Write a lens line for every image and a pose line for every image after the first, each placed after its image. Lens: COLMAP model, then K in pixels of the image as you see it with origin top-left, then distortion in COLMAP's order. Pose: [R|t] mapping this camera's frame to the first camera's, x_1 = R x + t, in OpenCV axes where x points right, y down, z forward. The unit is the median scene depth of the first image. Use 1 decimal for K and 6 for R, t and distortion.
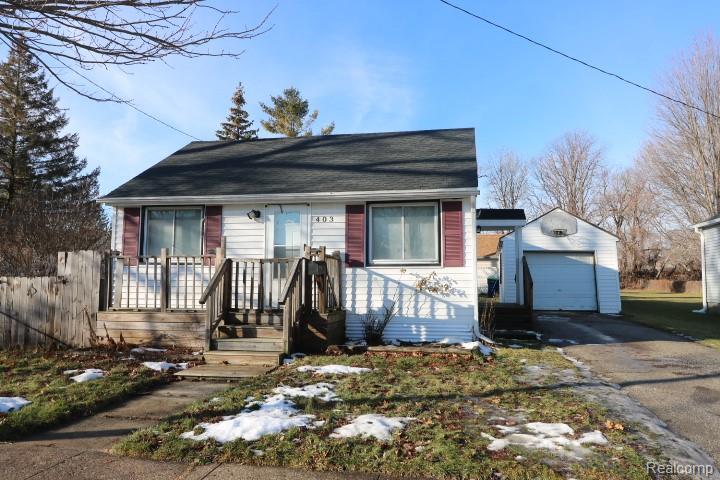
lens RADIAL K [[555.0, 0, 360.0], [0, 555.0, 240.0], [0, 0, 1]] dist [0.008282, 0.002194]
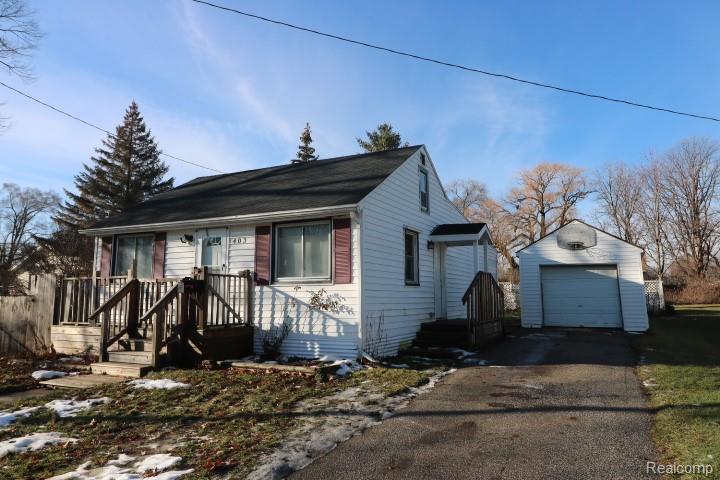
lens RADIAL K [[497.9, 0, 355.8], [0, 497.9, 238.8], [0, 0, 1]] dist [0.003531, 0.000511]
pose [[0.963078, -0.036277, -0.266767, 0.427166], [0.025221, 0.998680, -0.044756, 0.008013], [0.268039, 0.036375, 0.962721, 0.136753]]
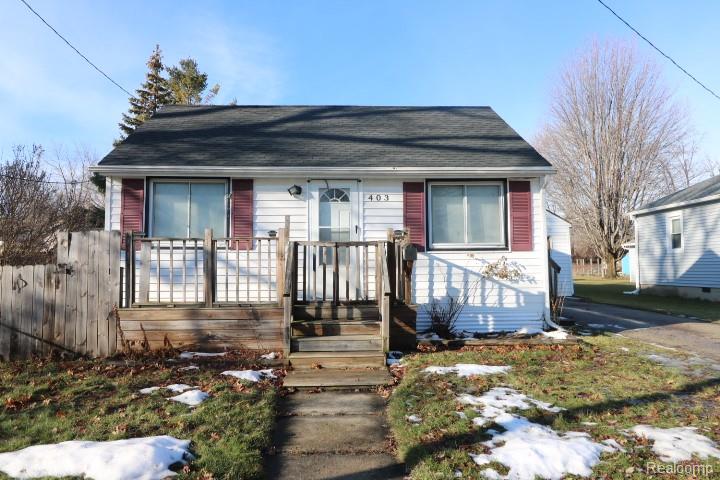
lens RADIAL K [[555.0, 0, 360.0], [0, 555.0, 240.0], [0, 0, 1]] dist [0.008282, 0.002194]
pose [[0.972884, 0.003176, 0.231272, -0.308815], [-0.009056, 0.999662, 0.024367, 0.008951], [-0.231117, -0.025801, 0.972584, 0.151980]]
